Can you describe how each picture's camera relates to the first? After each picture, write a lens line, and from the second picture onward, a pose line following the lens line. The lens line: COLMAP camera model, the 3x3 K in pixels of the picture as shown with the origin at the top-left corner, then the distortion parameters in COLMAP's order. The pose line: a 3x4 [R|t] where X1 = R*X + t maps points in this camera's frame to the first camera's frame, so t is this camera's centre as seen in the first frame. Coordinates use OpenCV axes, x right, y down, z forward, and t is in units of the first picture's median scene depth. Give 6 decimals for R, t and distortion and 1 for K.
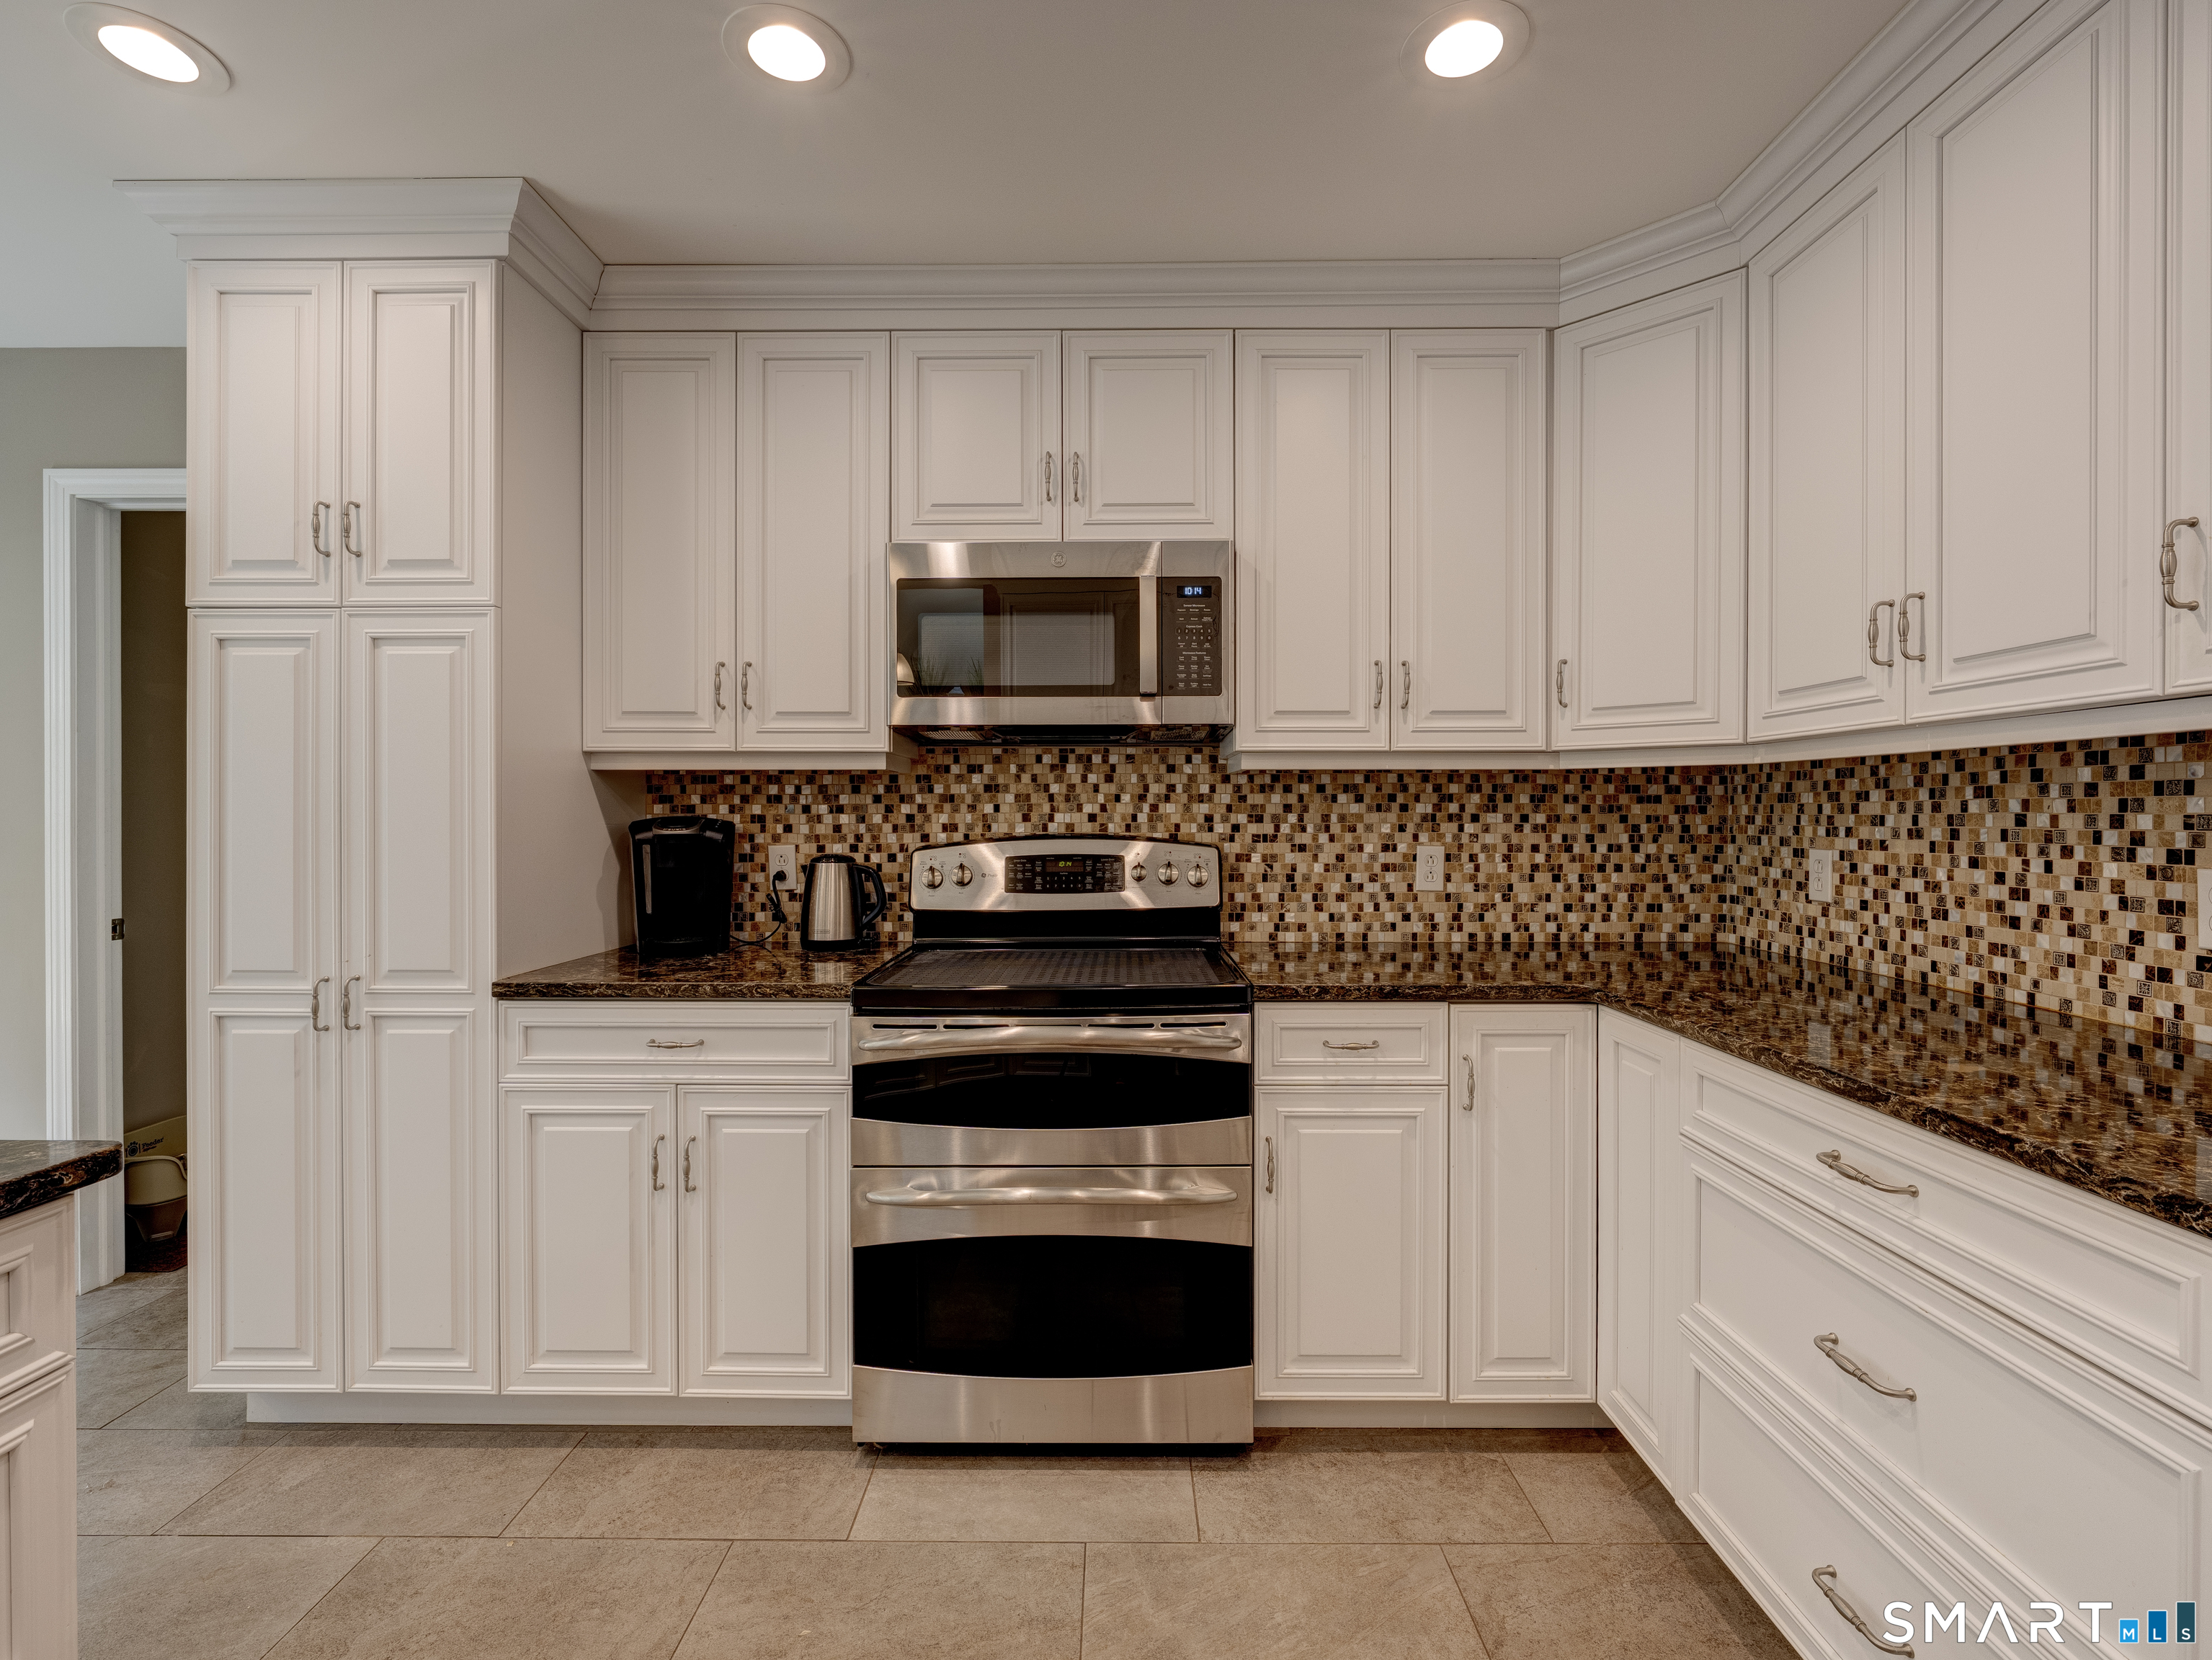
lens RADIAL K [[1027.8, 0, 1103.5], [0, 1027.8, 822.0], [0, 0, 1]] dist [-0.002420, -0.000216]
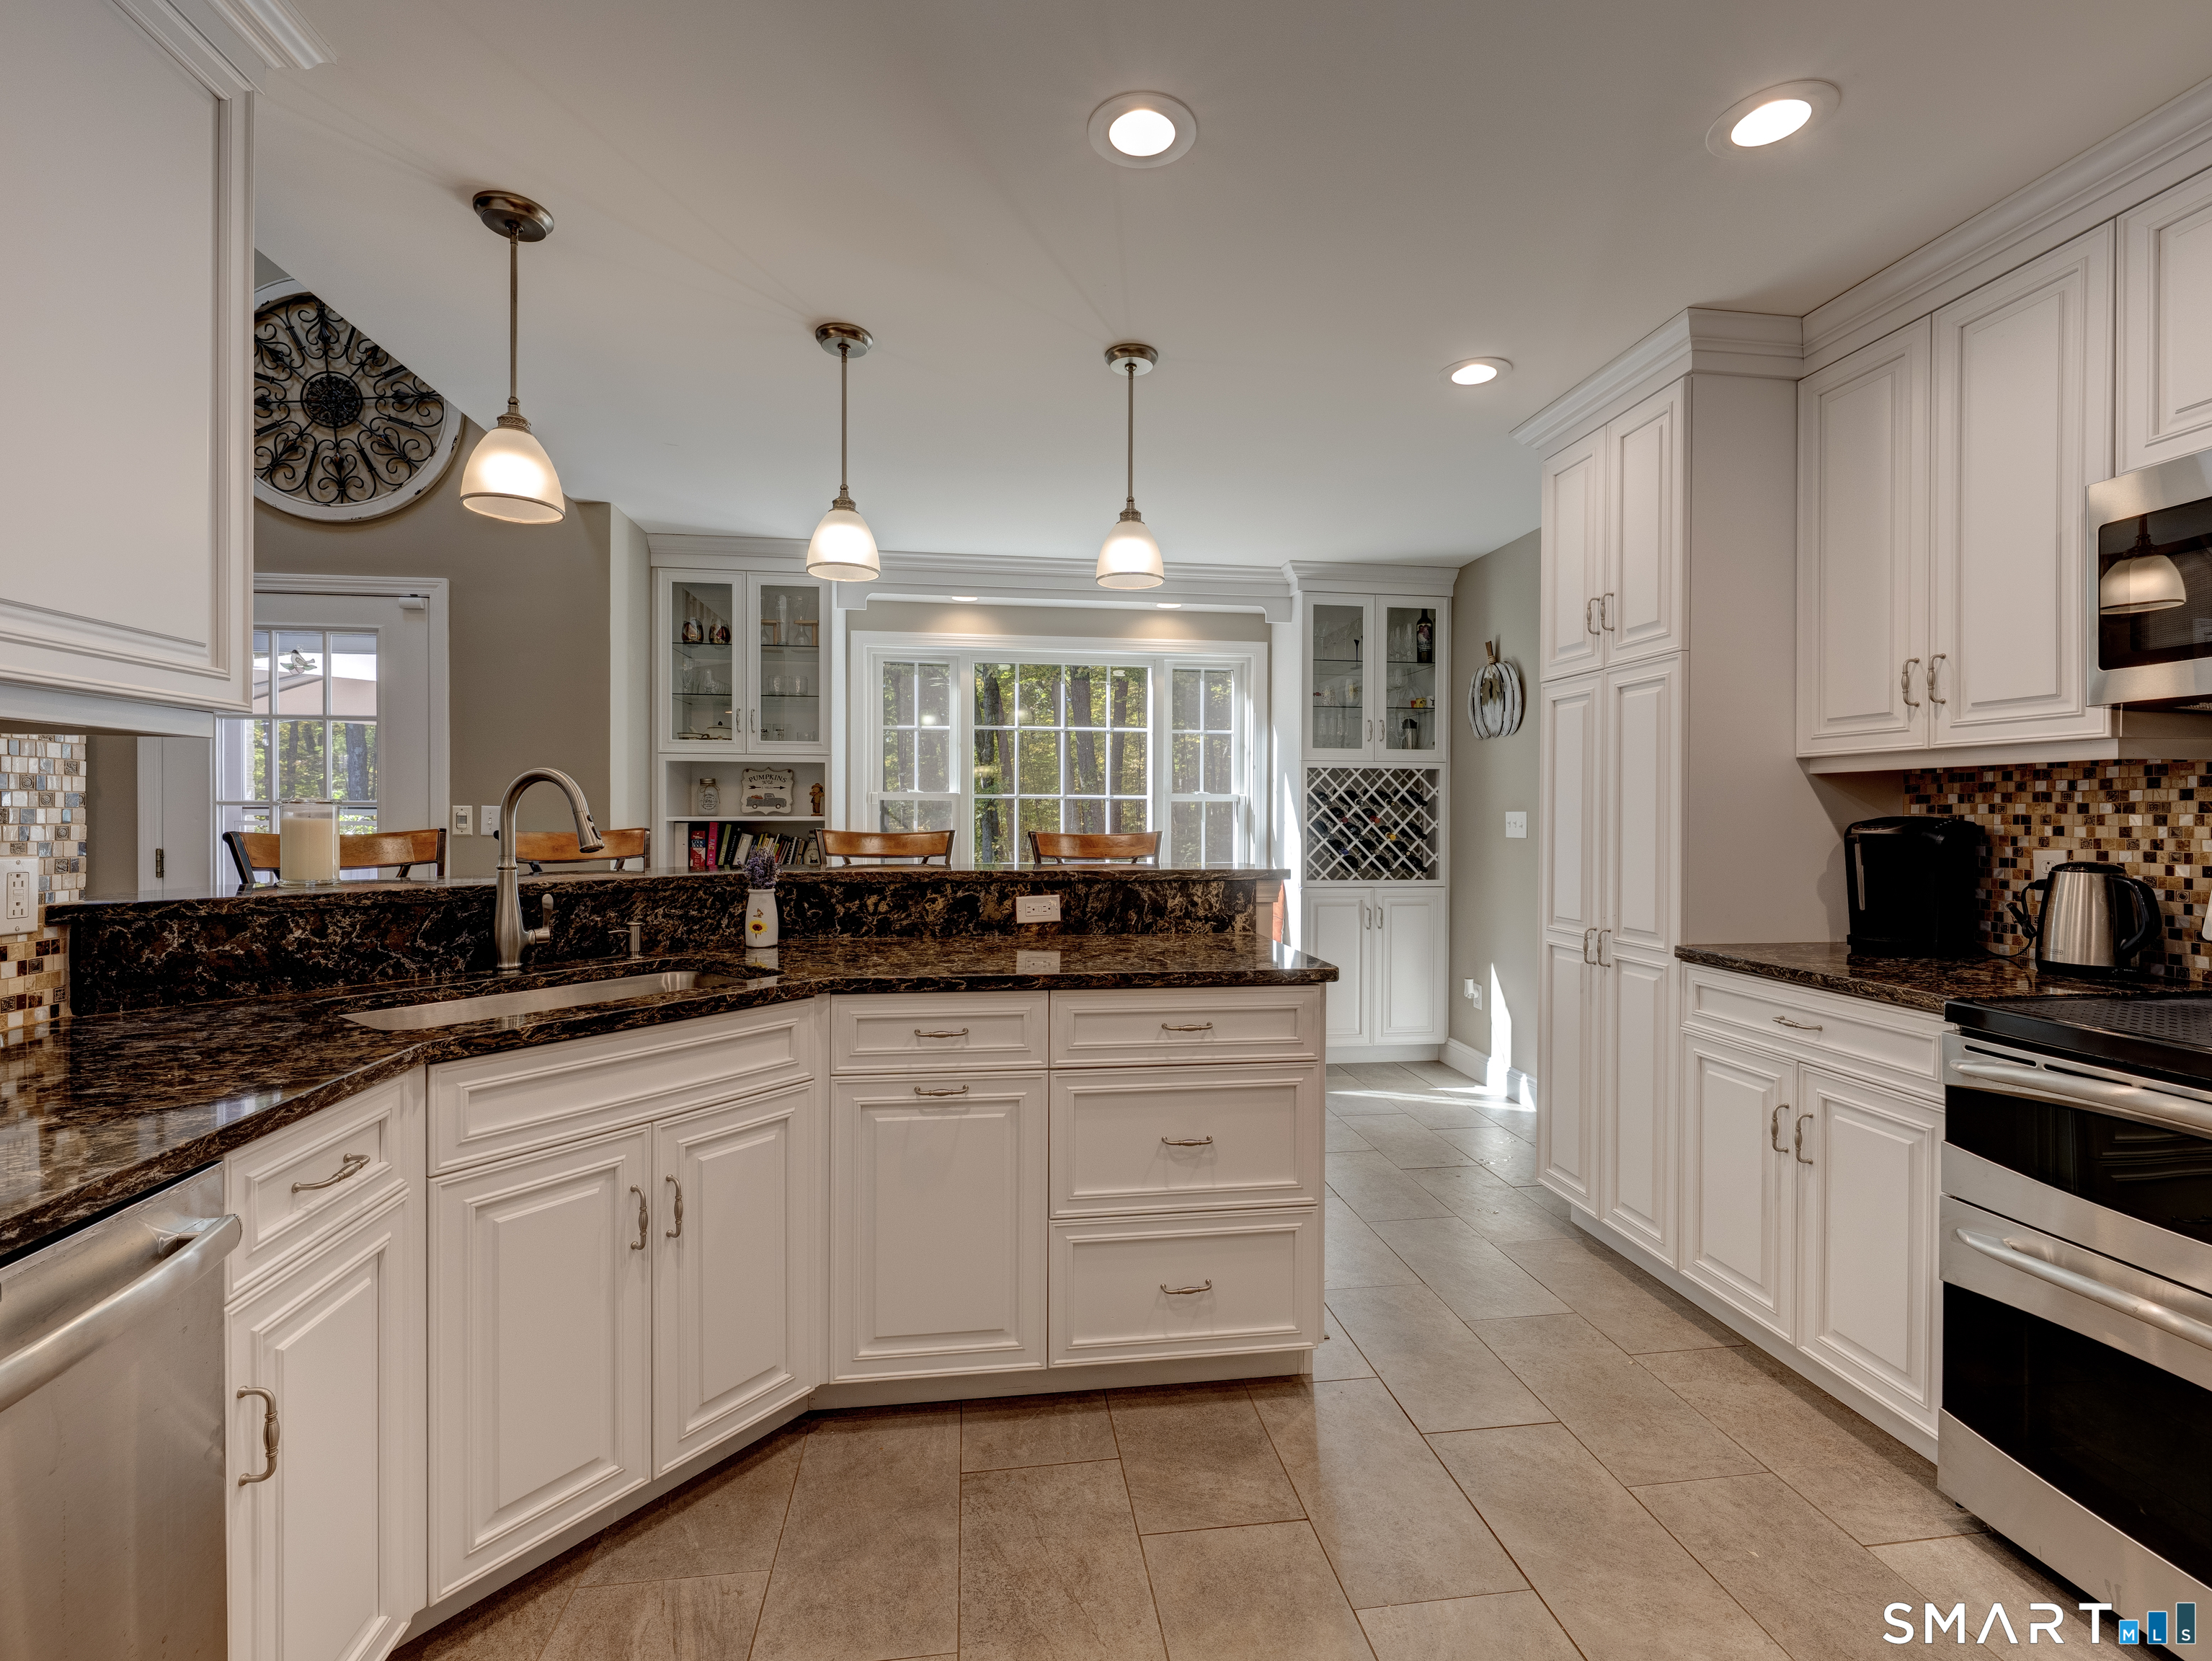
lens RADIAL K [[1013.7, 0, 1103.0], [0, 1013.7, 822.8], [0, 0, 1]] dist [0.002724, -0.000140]
pose [[0.140889, 0.007404, -0.989998, 0.475377], [-0.009089, 0.999940, 0.006185, 0.001659], [0.989984, 0.008127, 0.140948, 0.099794]]
